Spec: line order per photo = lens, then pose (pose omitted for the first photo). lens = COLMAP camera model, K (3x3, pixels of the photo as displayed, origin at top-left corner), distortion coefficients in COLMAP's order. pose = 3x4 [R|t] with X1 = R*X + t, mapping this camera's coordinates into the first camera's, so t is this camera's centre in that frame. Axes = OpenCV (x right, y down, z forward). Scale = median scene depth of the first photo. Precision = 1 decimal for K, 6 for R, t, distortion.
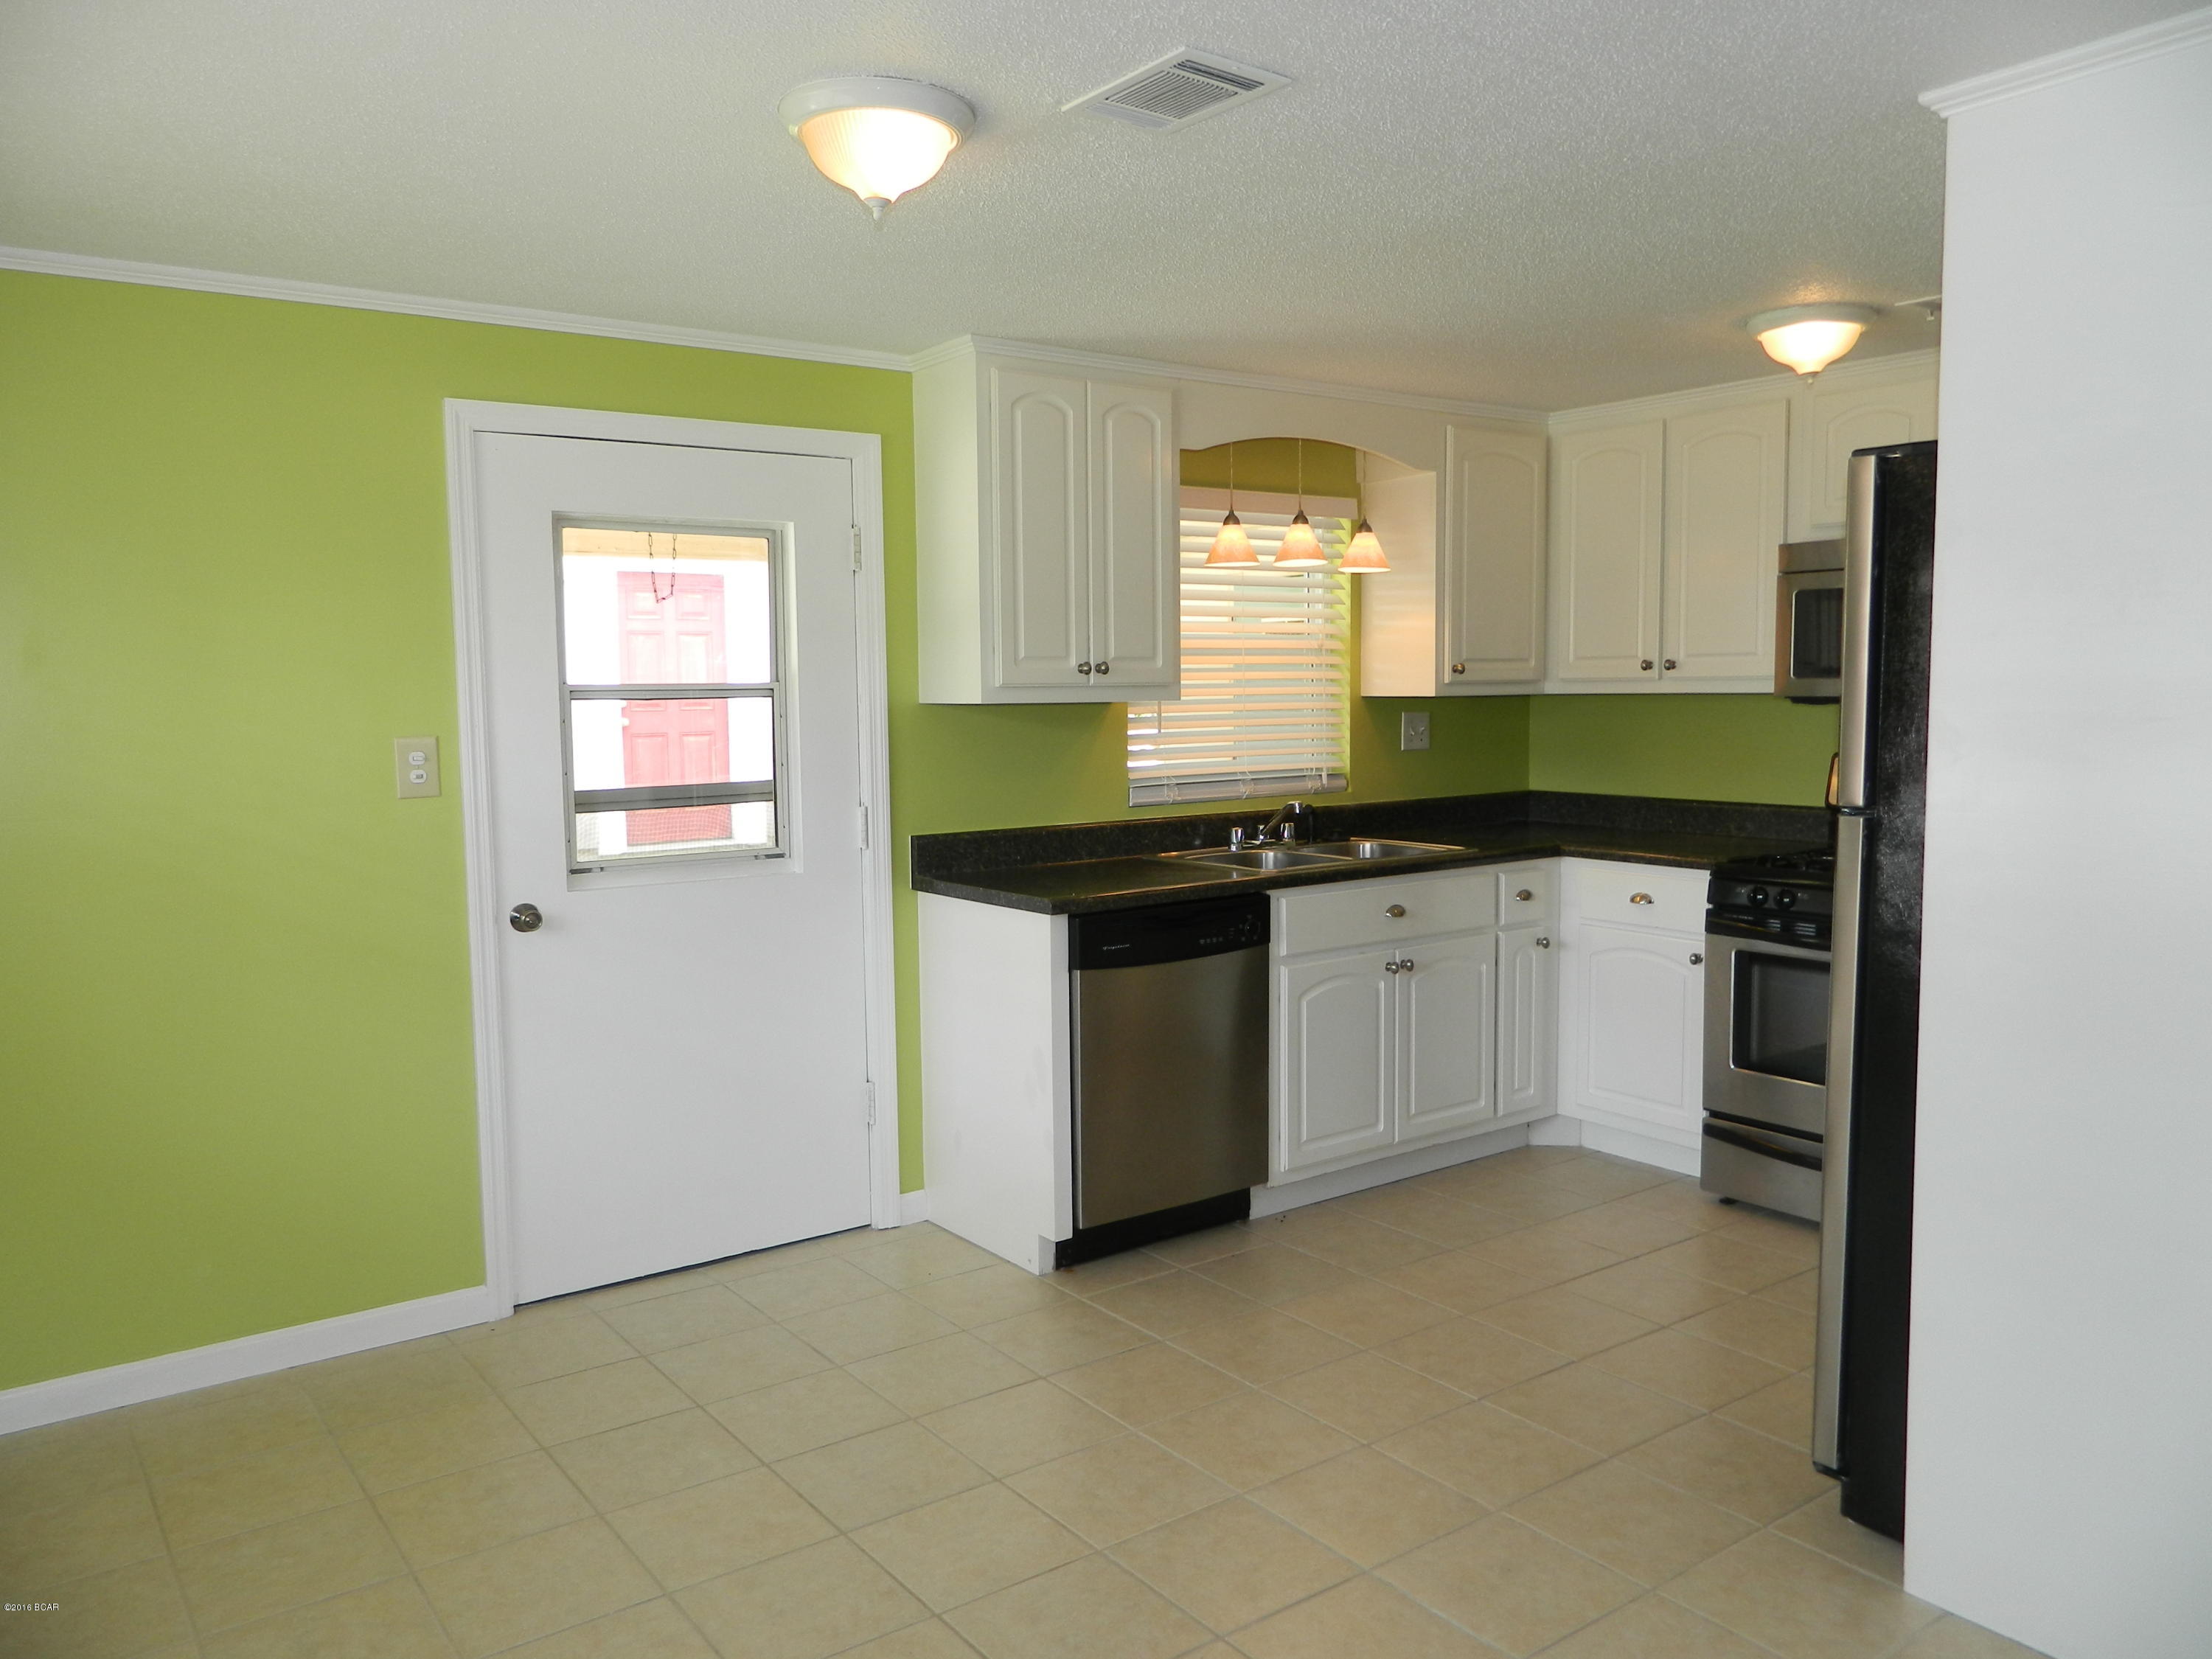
lens RADIAL K [[1656.3, 0, 1177.2], [0, 1656.3, 827.0], [0, 0, 1]] dist [-0.001456, 0.009128]
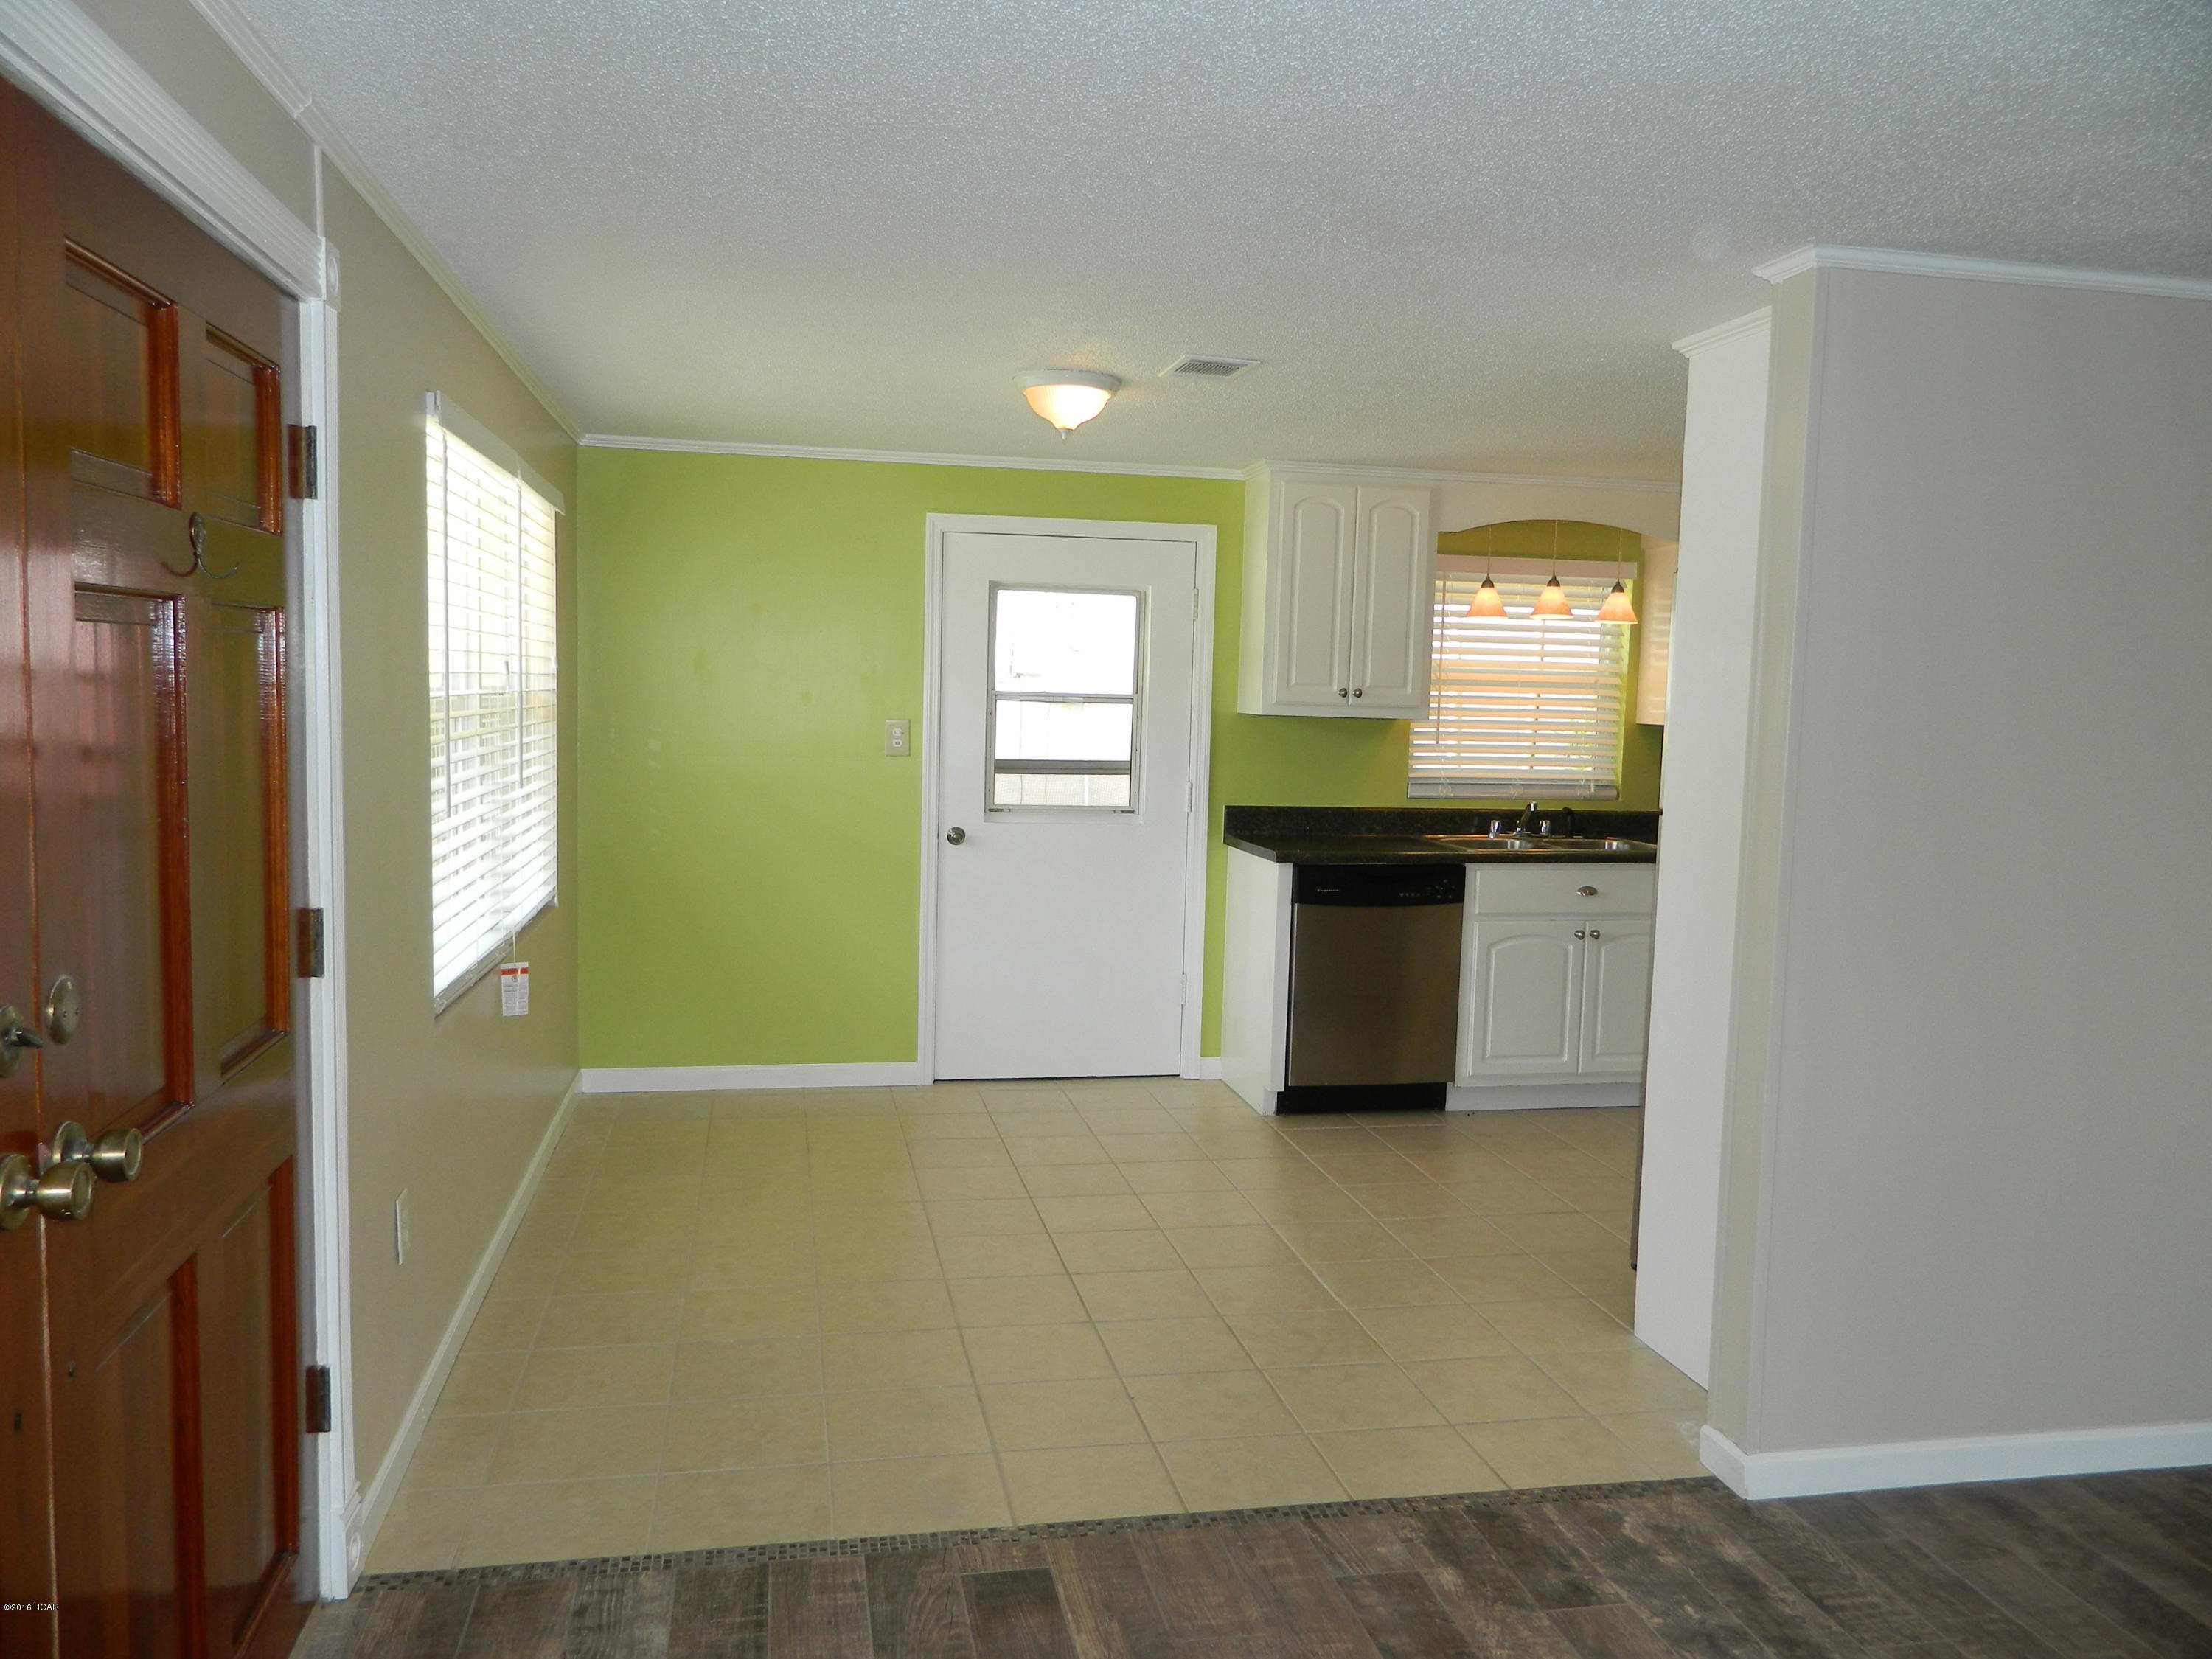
lens RADIAL K [[1656.3, 0, 1177.2], [0, 1656.3, 827.0], [0, 0, 1]] dist [-0.001456, 0.009128]
pose [[0.915641, 0.070837, -0.395706, 0.373599], [-0.073272, 0.997272, 0.008980, 0.014159], [0.395263, 0.020771, 0.918333, -0.326698]]
